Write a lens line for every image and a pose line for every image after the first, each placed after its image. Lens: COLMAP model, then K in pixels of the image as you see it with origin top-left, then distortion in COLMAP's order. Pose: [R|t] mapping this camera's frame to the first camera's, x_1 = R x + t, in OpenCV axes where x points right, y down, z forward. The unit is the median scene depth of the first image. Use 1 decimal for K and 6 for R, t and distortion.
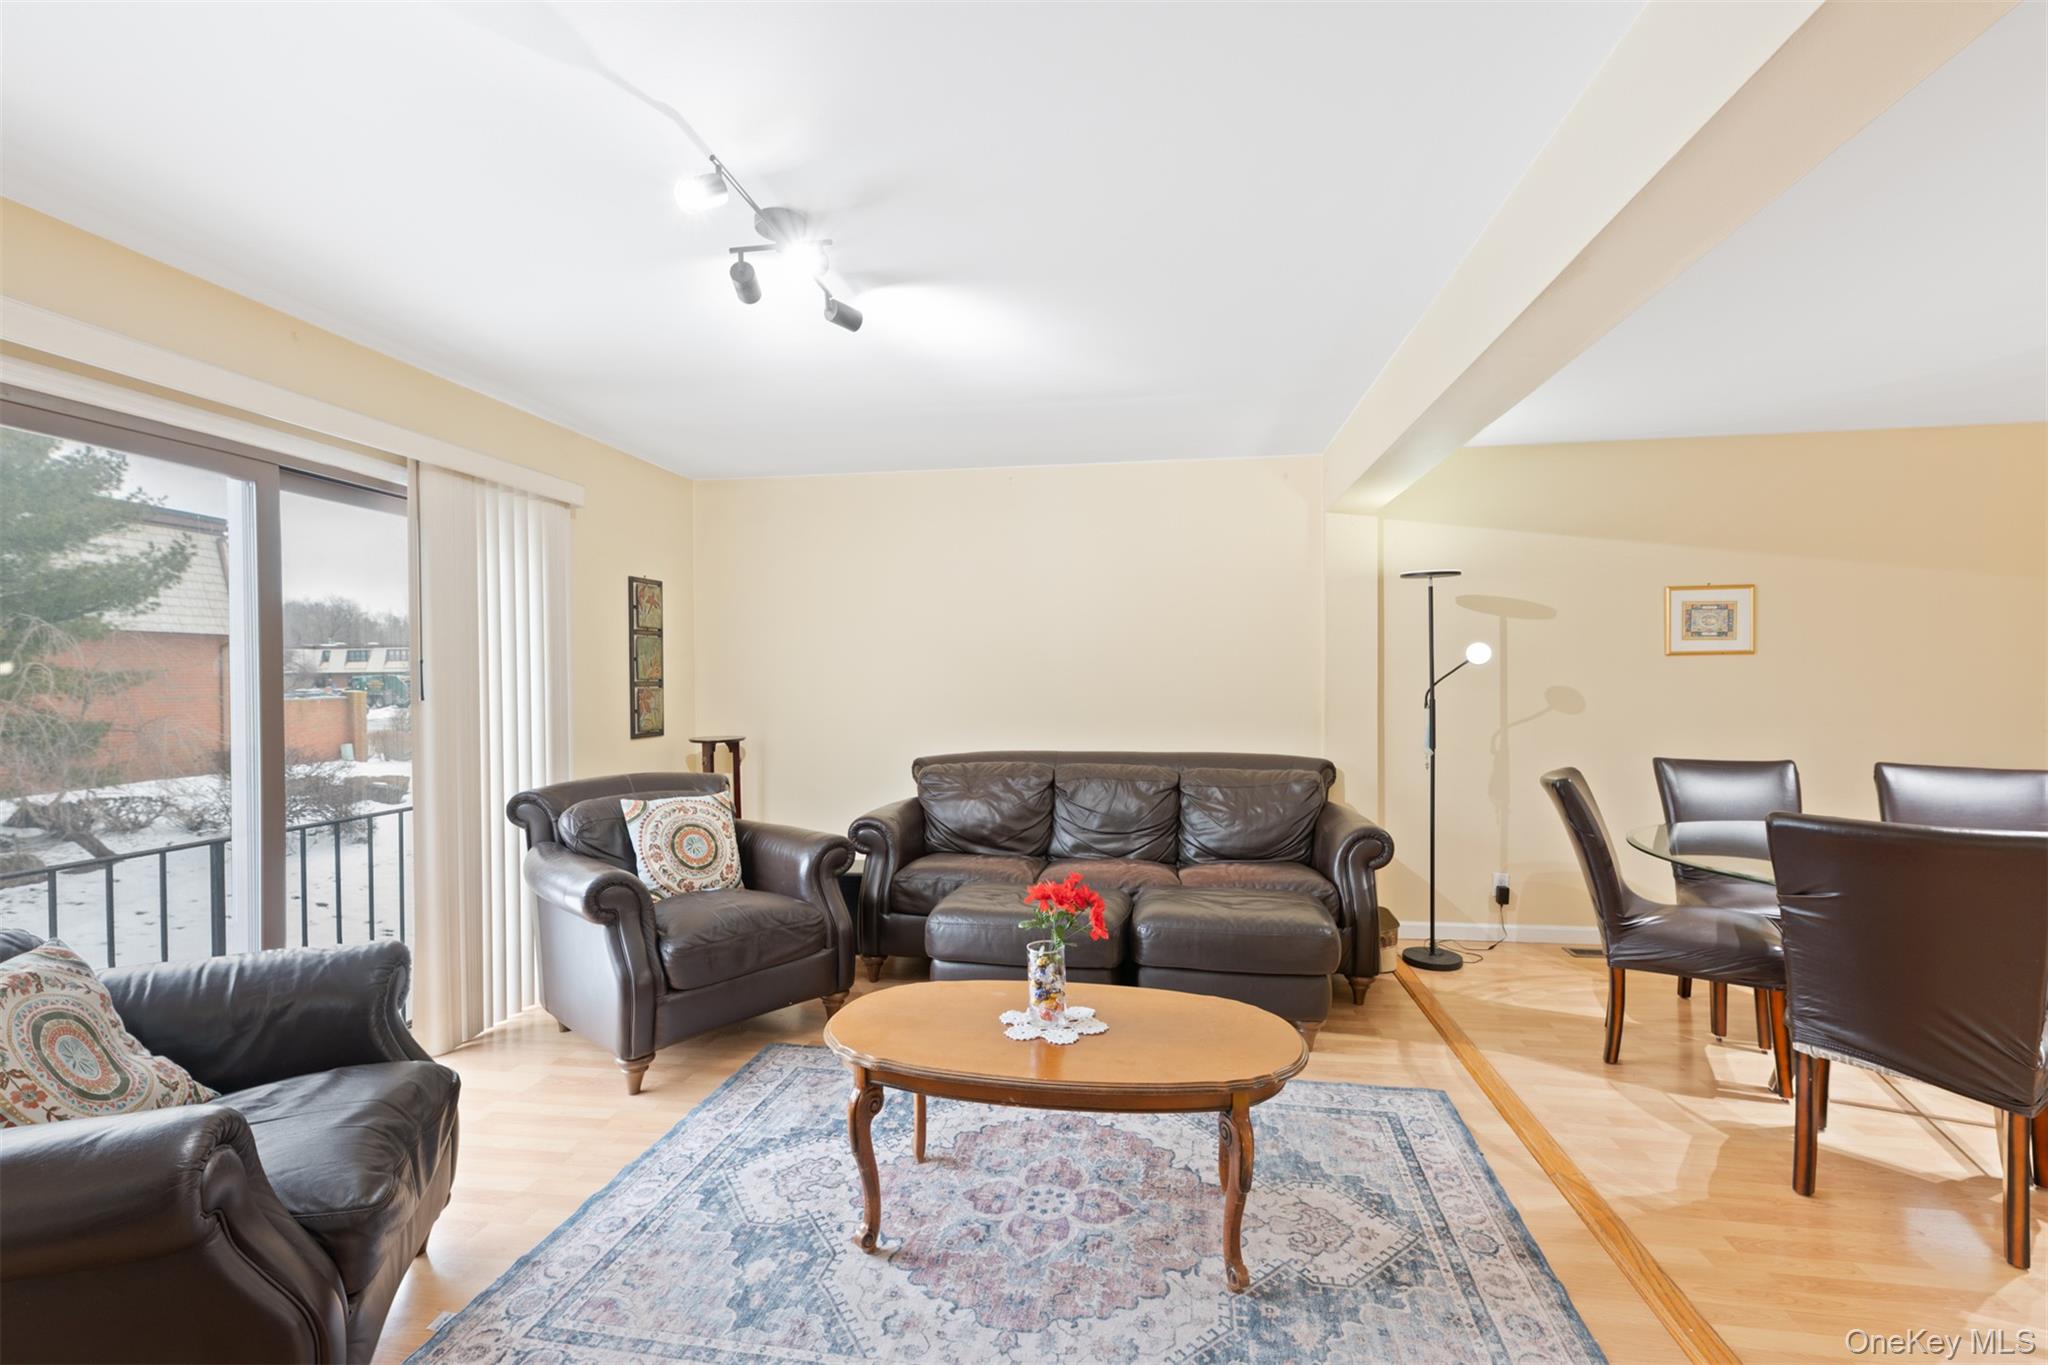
lens RADIAL K [[887.9, 0, 1017.7], [0, 887.9, 684.1], [0, 0, 1]] dist [0.003395, -0.000275]
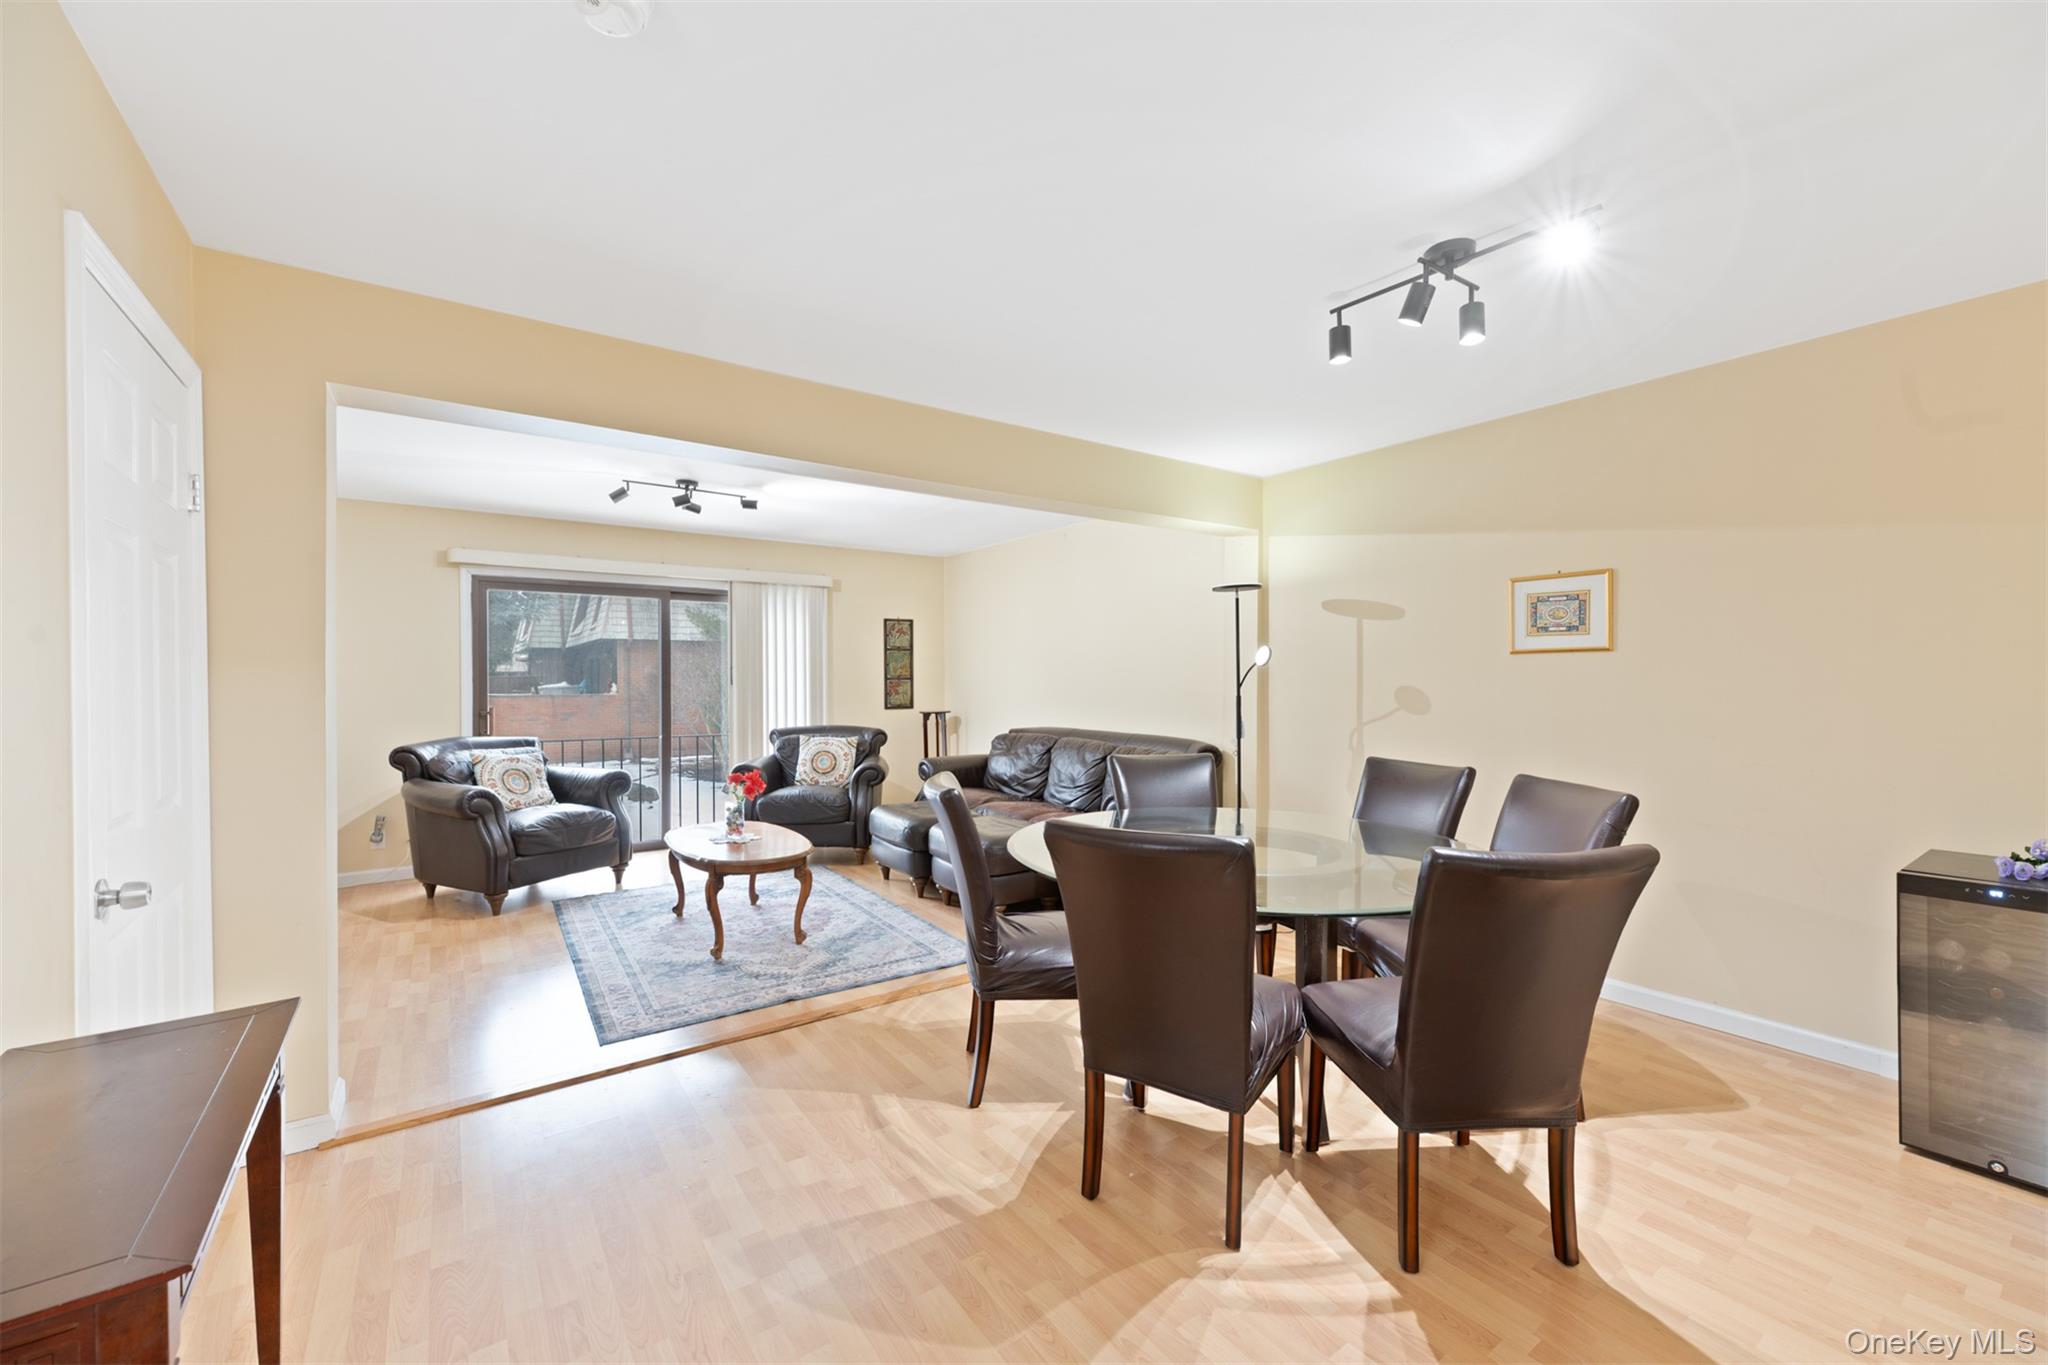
lens RADIAL K [[781.1, 0, 1024.0], [0, 781.1, 682.5], [0, 0, 1]] dist [-0.001886, -0.000042]
pose [[0.710274, 0.009286, -0.703864, 0.983199], [-0.008448, 0.999953, 0.004668, -0.002427], [0.703875, 0.002631, 0.710319, 0.081436]]
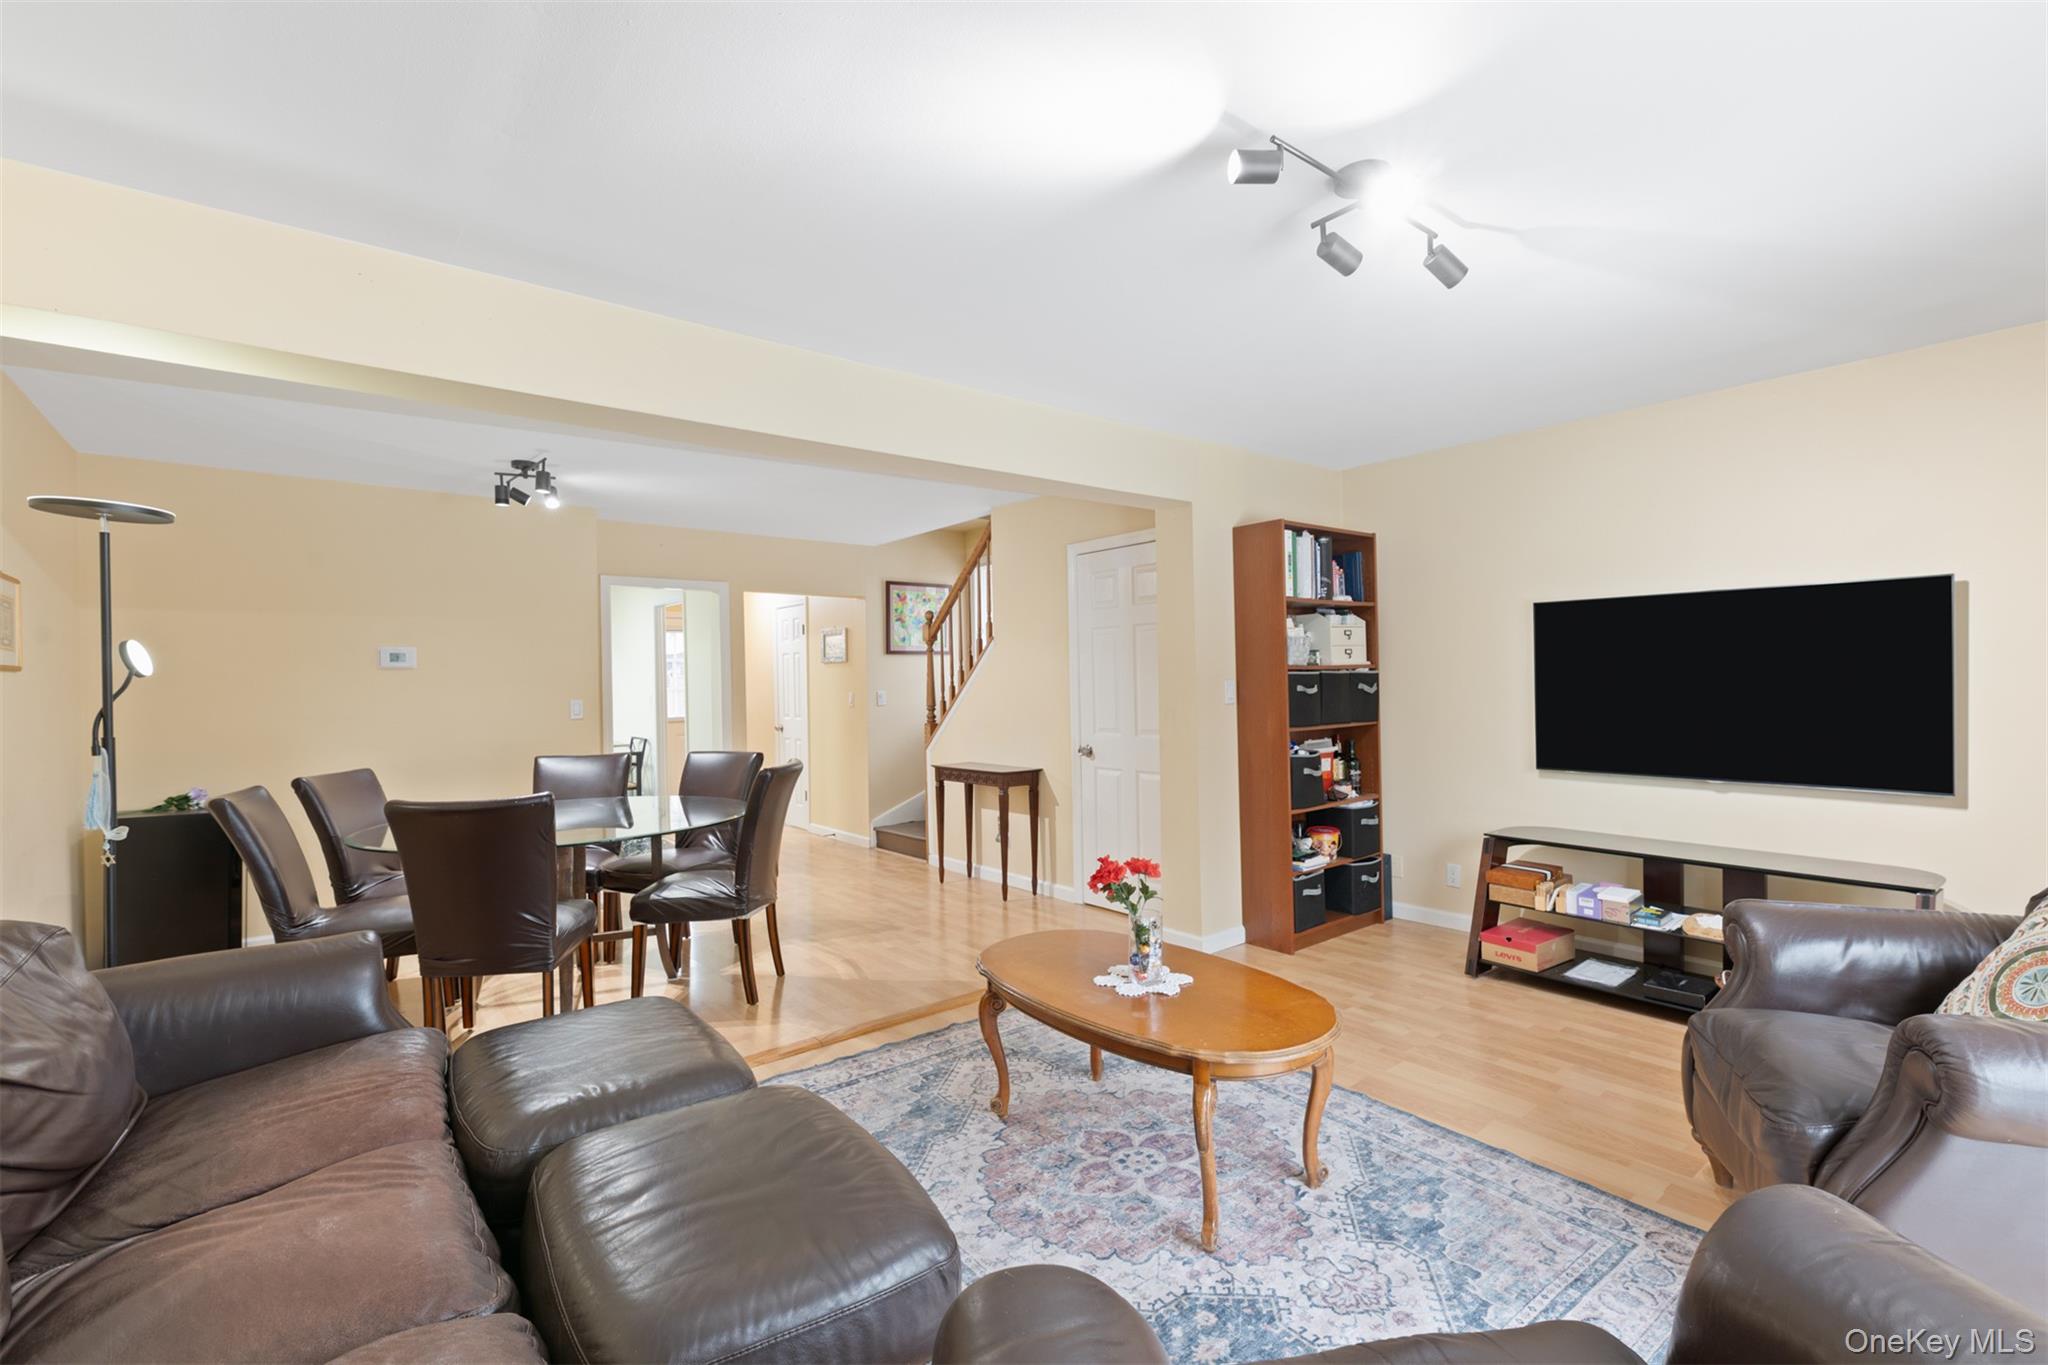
lens RADIAL K [[917.0, 0, 1024.8], [0, 917.0, 691.3], [0, 0, 1]] dist [0.002471, 0.000596]
pose [[-0.743635, 0.012478, 0.668469, -0.337579], [0.027731, 0.999541, 0.012192, -0.002847], [-0.668010, 0.027604, -0.743640, 1.043630]]
